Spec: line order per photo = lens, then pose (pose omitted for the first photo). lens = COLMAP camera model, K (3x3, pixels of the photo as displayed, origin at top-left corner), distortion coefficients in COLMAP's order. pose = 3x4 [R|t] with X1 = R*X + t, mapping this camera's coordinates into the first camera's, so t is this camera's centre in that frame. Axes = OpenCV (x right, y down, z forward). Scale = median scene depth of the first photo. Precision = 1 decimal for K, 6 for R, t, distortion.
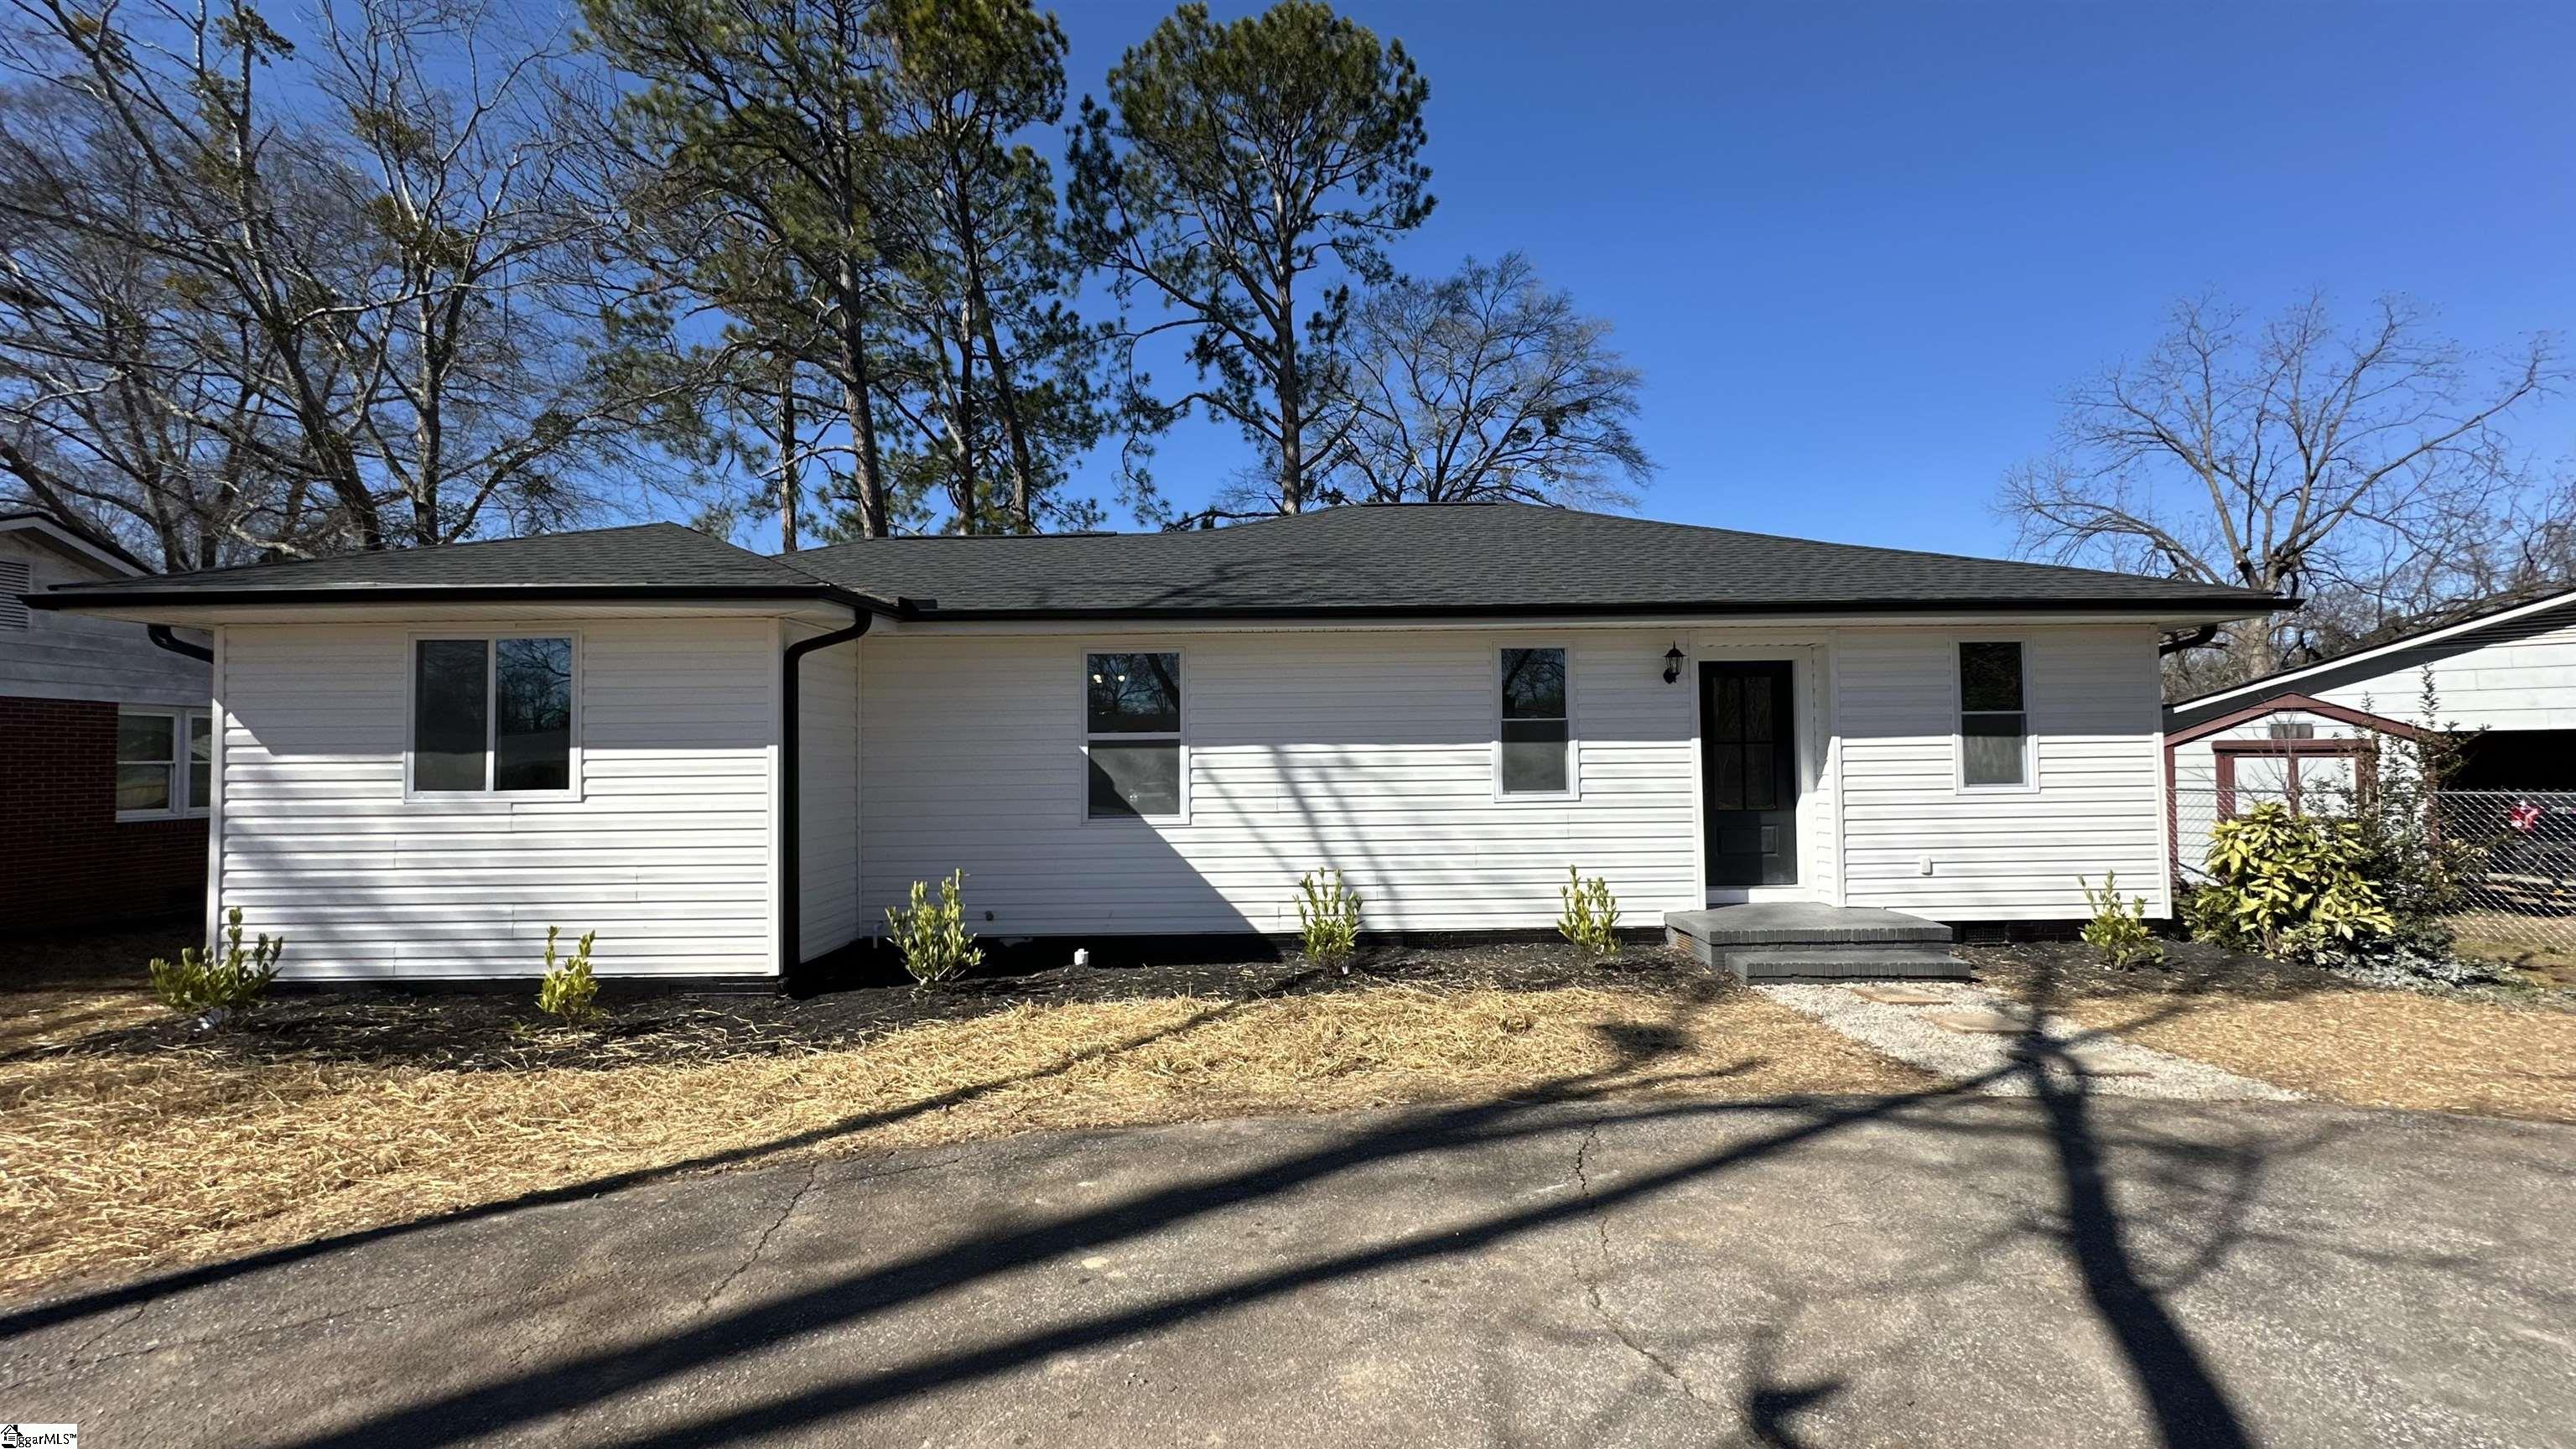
lens RADIAL K [[1037.9, 0, 1288.0], [0, 1037.9, 724.5], [0, 0, 1]] dist [-0.003947, -0.000421]
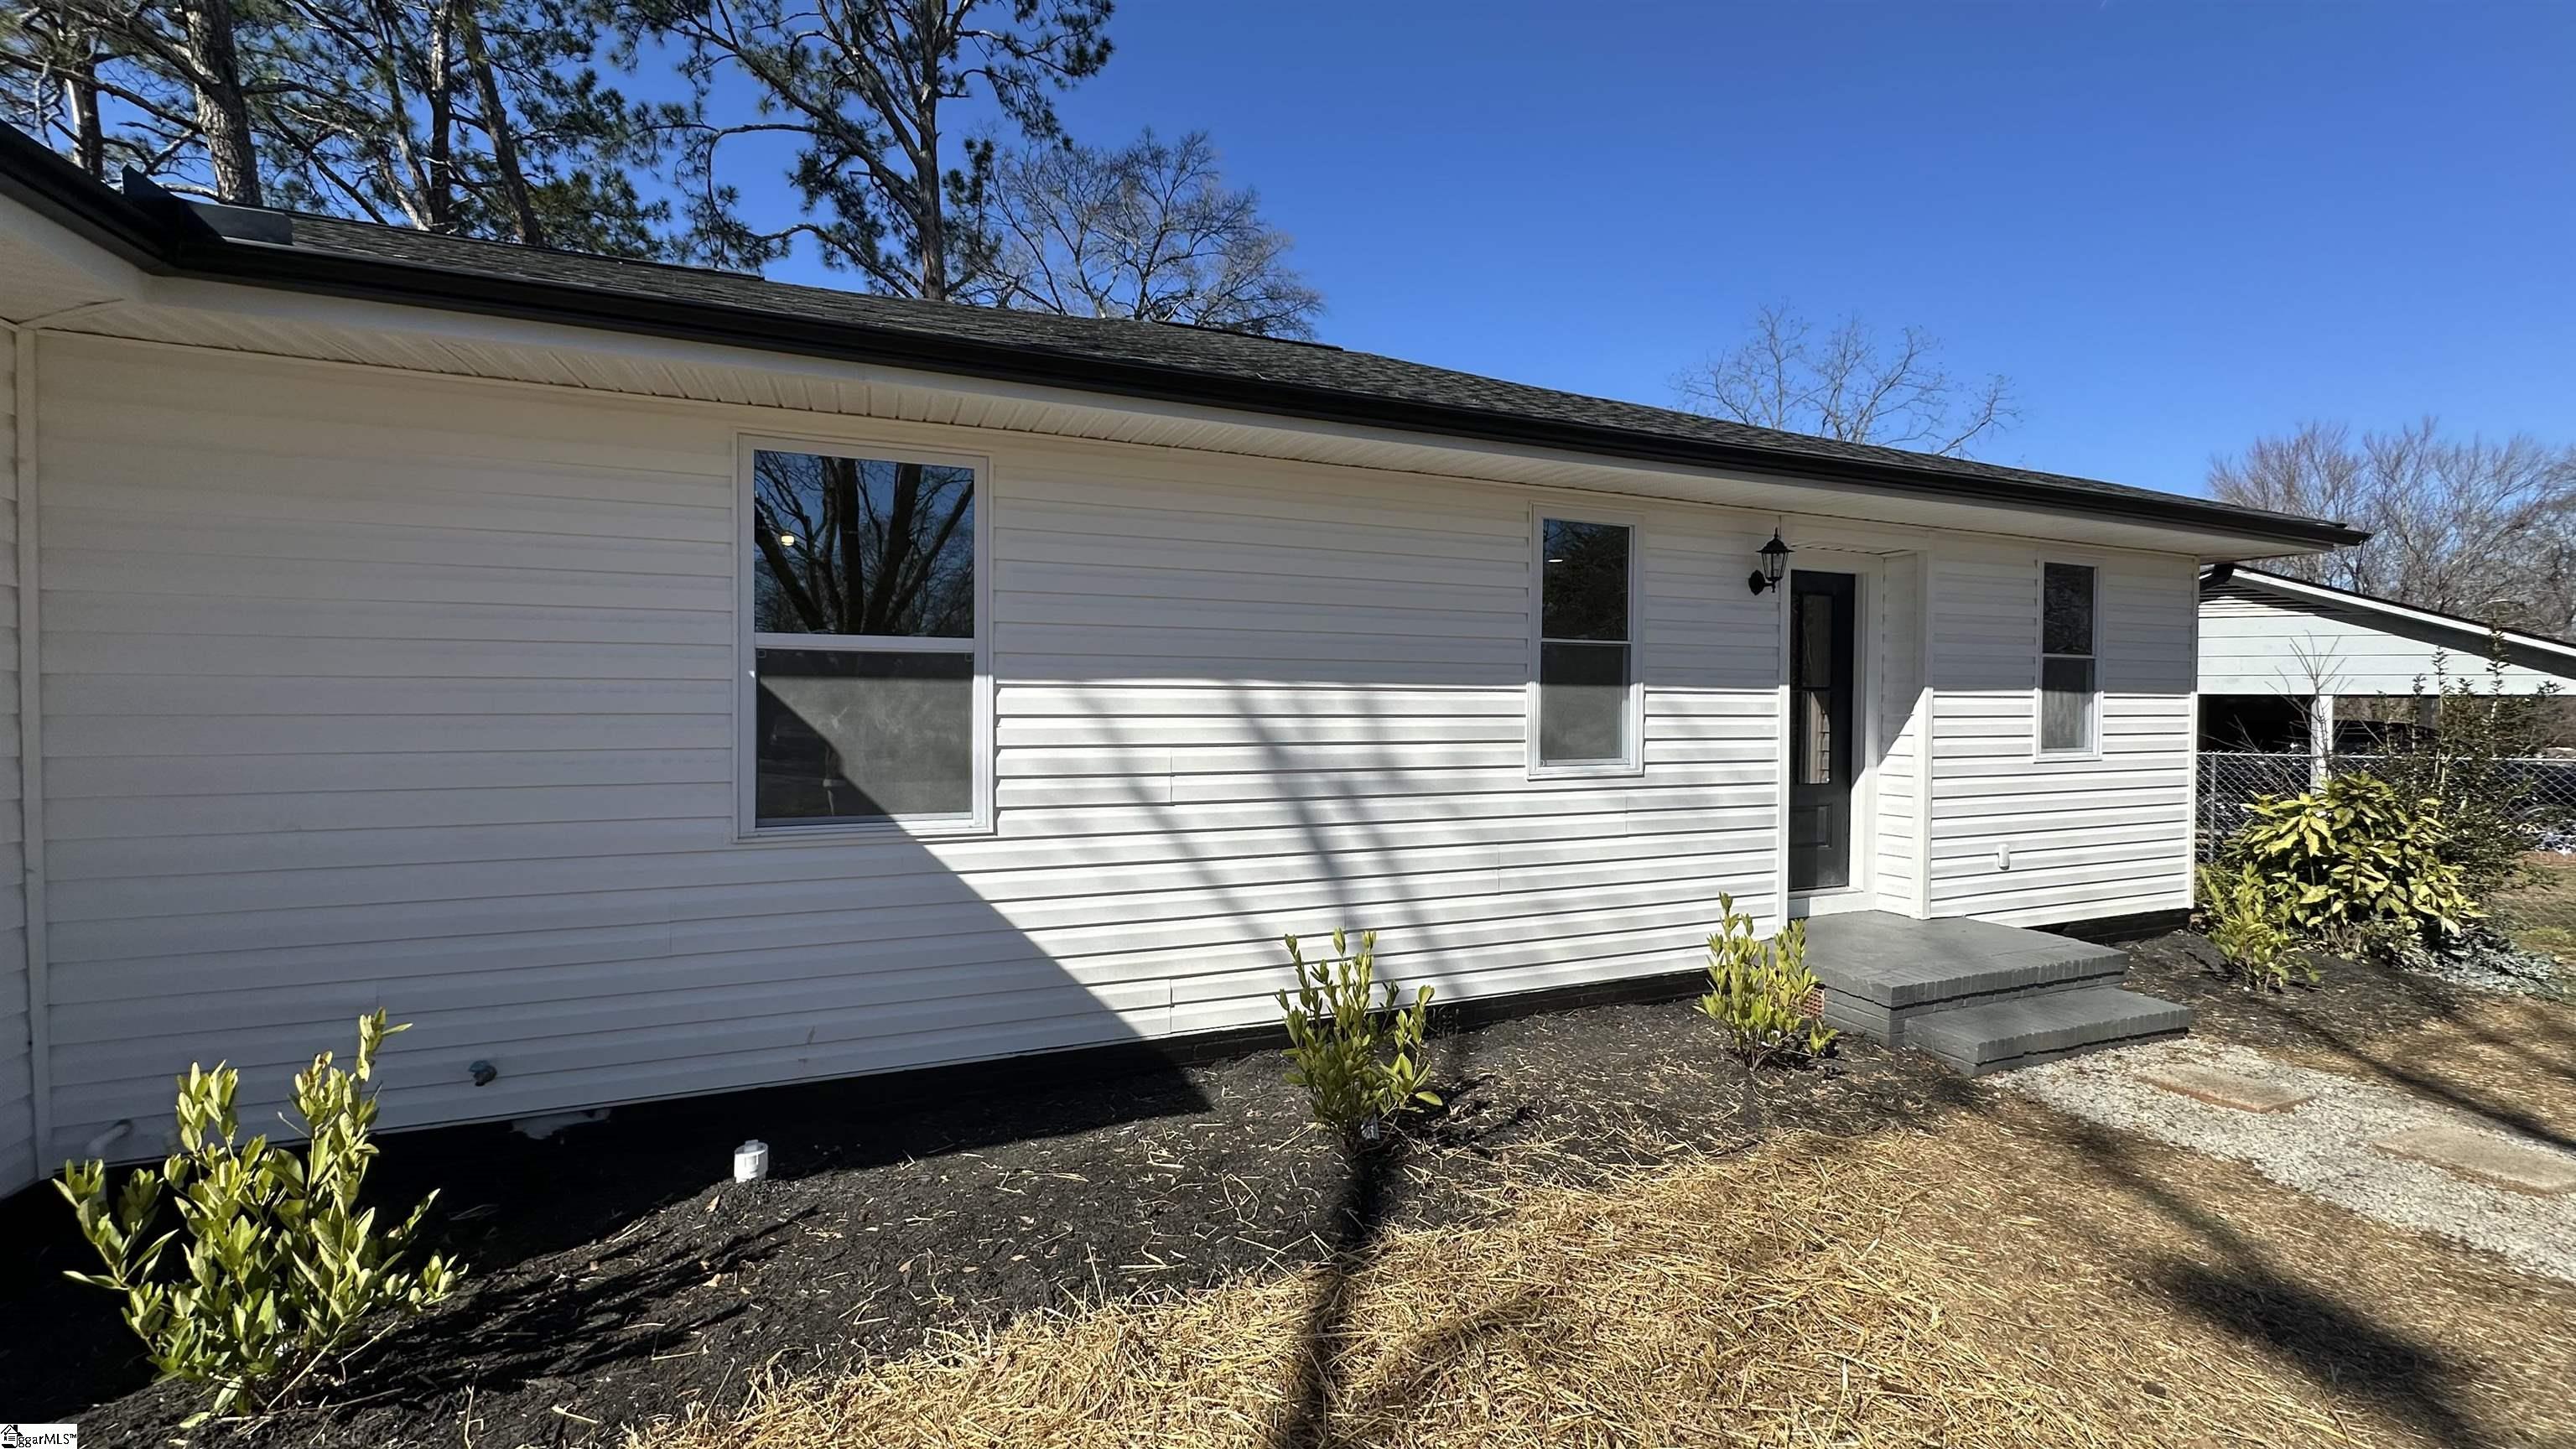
lens RADIAL K [[1019.7, 0, 1282.1], [0, 1019.7, 723.9], [0, 0, 1]] dist [-0.003972, -0.000230]
pose [[0.926587, 0.009504, 0.375961, -0.139649], [-0.029812, 0.998391, 0.048235, 0.018599], [-0.374897, -0.055902, 0.925379, 0.489340]]
